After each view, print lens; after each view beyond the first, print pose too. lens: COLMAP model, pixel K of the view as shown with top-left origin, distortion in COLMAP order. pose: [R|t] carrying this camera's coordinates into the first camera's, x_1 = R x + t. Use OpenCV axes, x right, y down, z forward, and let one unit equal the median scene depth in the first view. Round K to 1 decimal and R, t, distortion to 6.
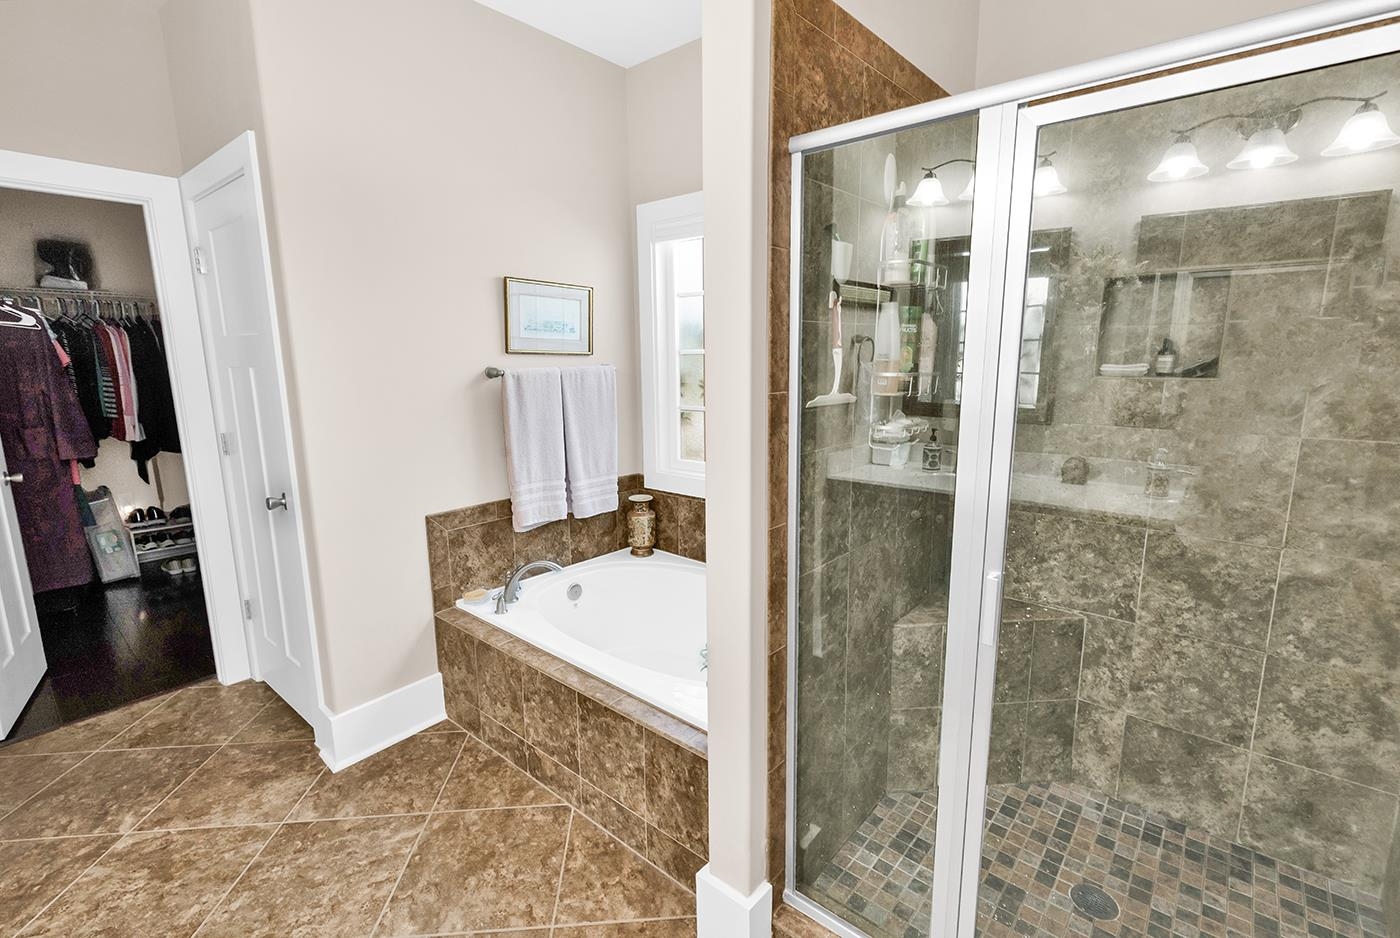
lens RADIAL K [[637.0, 0, 694.0], [0, 637.0, 469.1], [0, 0, 1]] dist [0.003592, 0.000405]
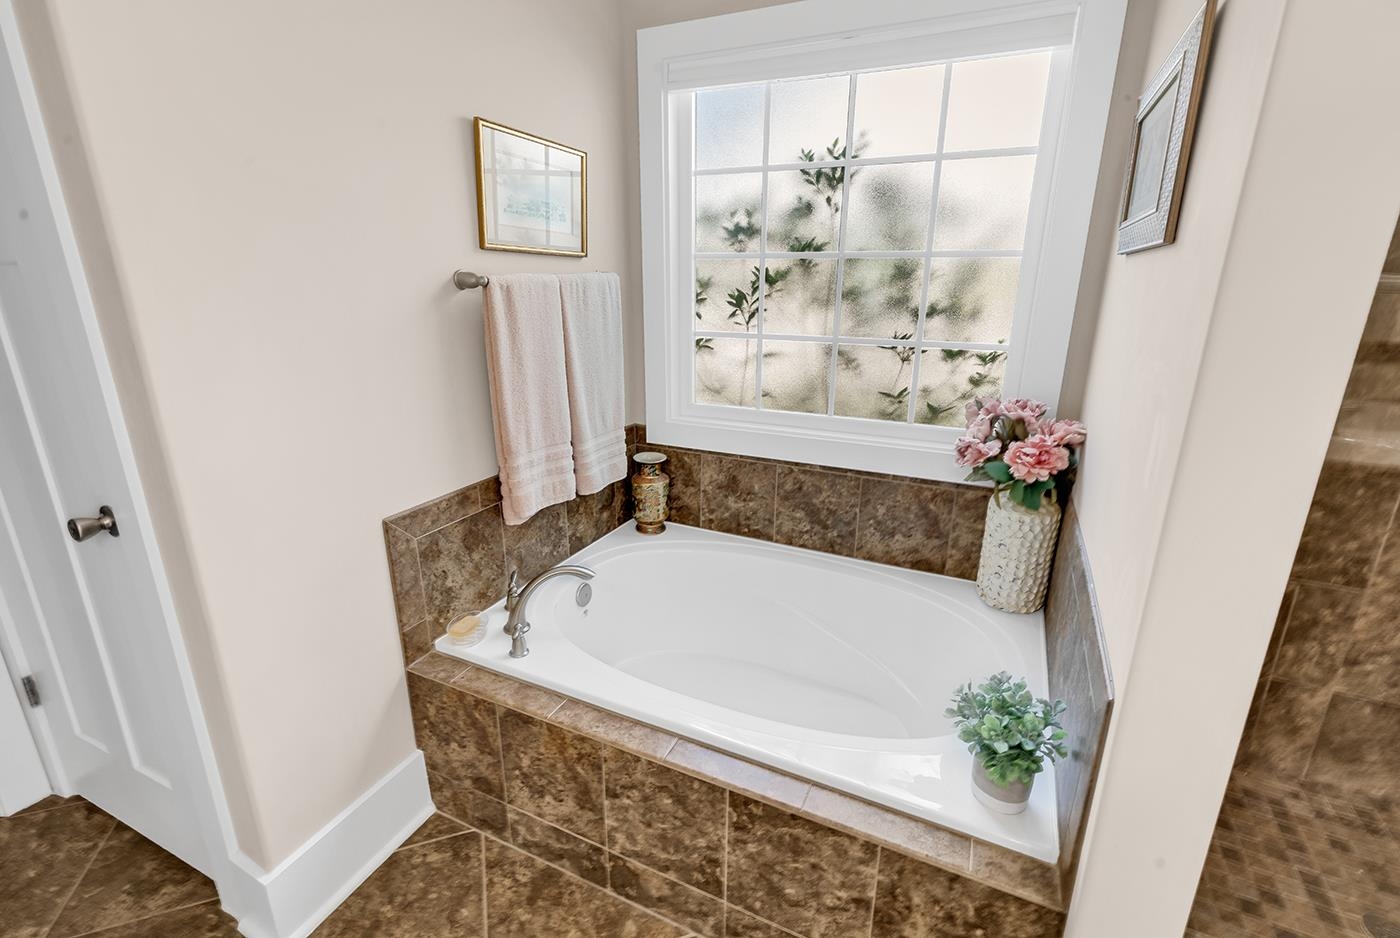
lens RADIAL K [[637.0, 0, 696.8], [0, 637.0, 469.2], [0, 0, 1]] dist [0.003592, 0.000405]
pose [[0.963634, -0.064754, 0.259262, -0.326705], [0.033213, 0.991696, 0.124242, -0.046538], [-0.265154, -0.111113, 0.957782, 0.390913]]
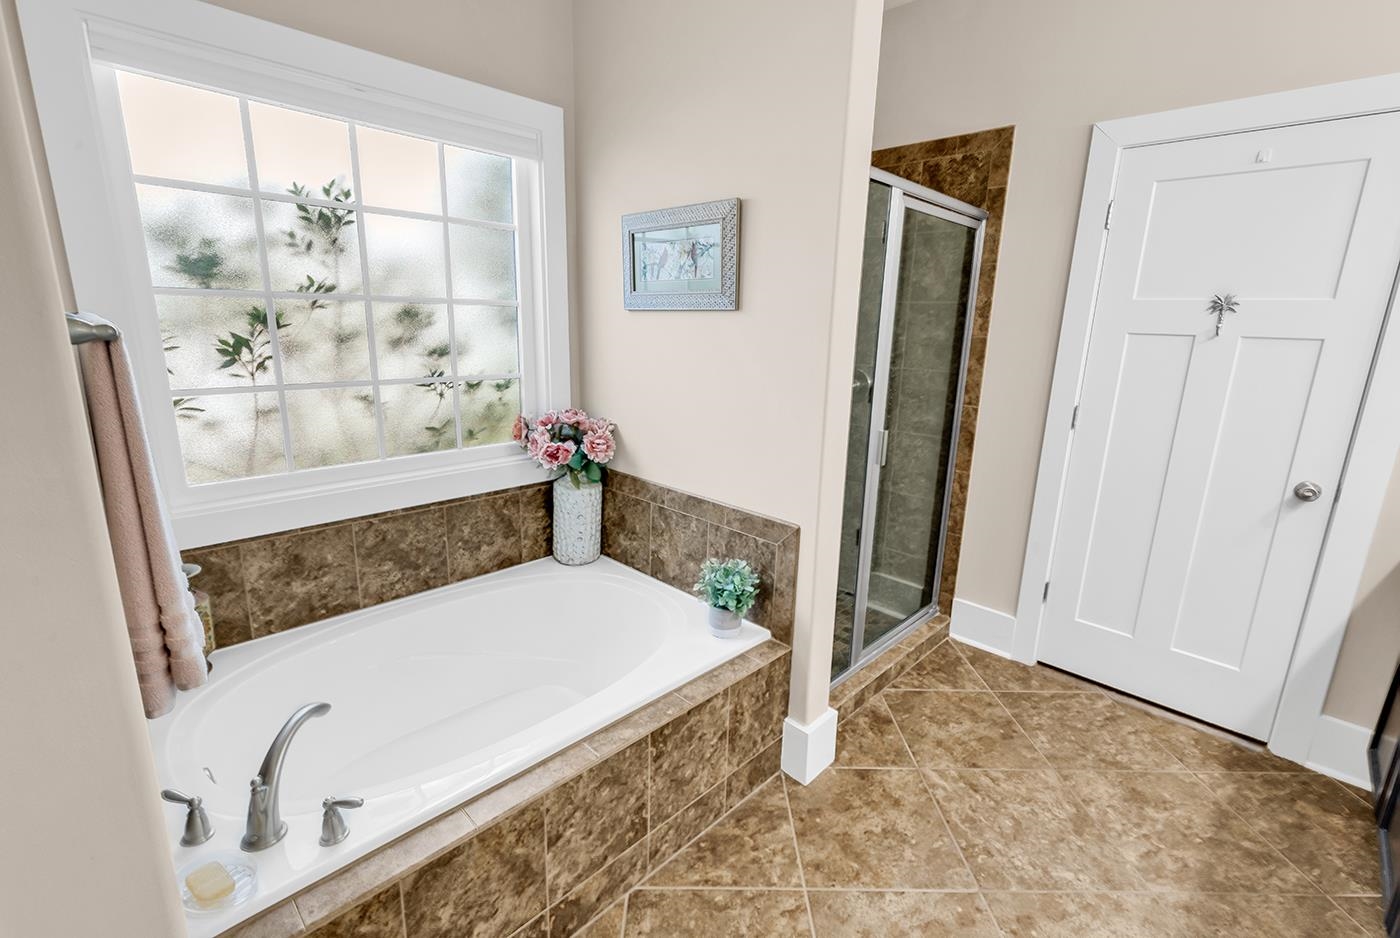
lens RADIAL K [[637.0, 0, 701.1], [0, 637.0, 469.5], [0, 0, 1]] dist [0.003592, 0.000405]
pose [[0.050577, -0.220505, 0.974074, -0.804328], [0.154005, 0.965378, 0.210540, -0.116680], [-0.986775, 0.139364, 0.082785, 0.748827]]
